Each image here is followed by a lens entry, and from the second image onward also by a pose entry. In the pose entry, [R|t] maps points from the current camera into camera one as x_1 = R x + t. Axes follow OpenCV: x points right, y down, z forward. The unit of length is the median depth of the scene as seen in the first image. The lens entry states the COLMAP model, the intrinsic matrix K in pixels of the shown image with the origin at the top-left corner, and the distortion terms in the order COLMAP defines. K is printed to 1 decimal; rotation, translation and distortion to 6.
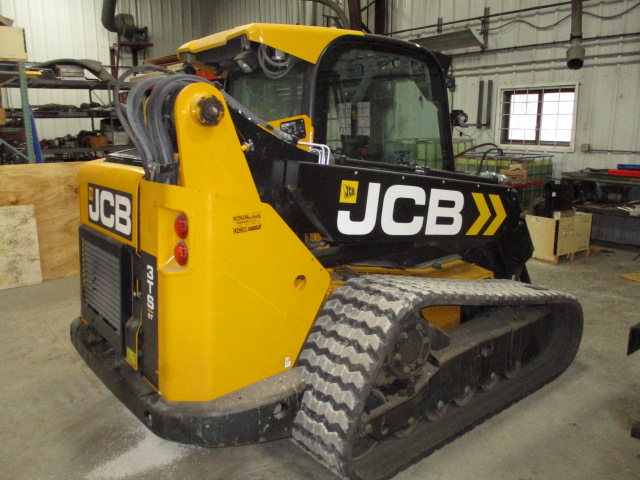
lens RADIAL K [[538.2, 0, 320.0], [0, 538.2, 240.0], [0, 0, 1]] dist [-0.037980, -0.004681]
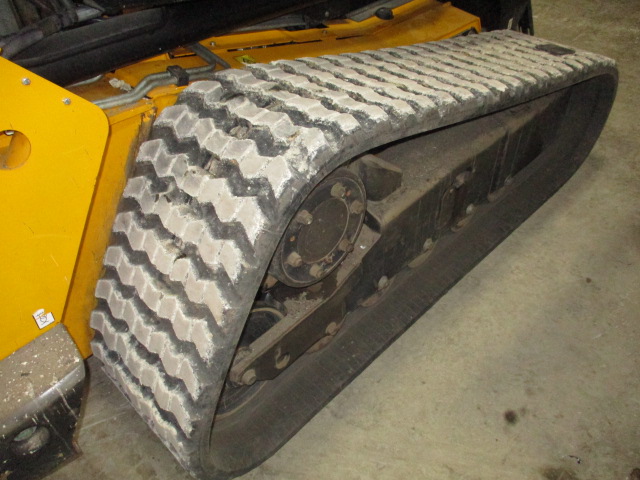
lens RADIAL K [[537.5, 0, 316.2], [0, 537.5, 252.5], [0, 0, 1]] dist [-0.029833, 0.002653]
pose [[0.995142, -0.083649, 0.051918, 0.134376], [0.046125, 0.862020, 0.504772, -0.031133], [-0.086978, -0.499925, 0.861690, 0.556823]]
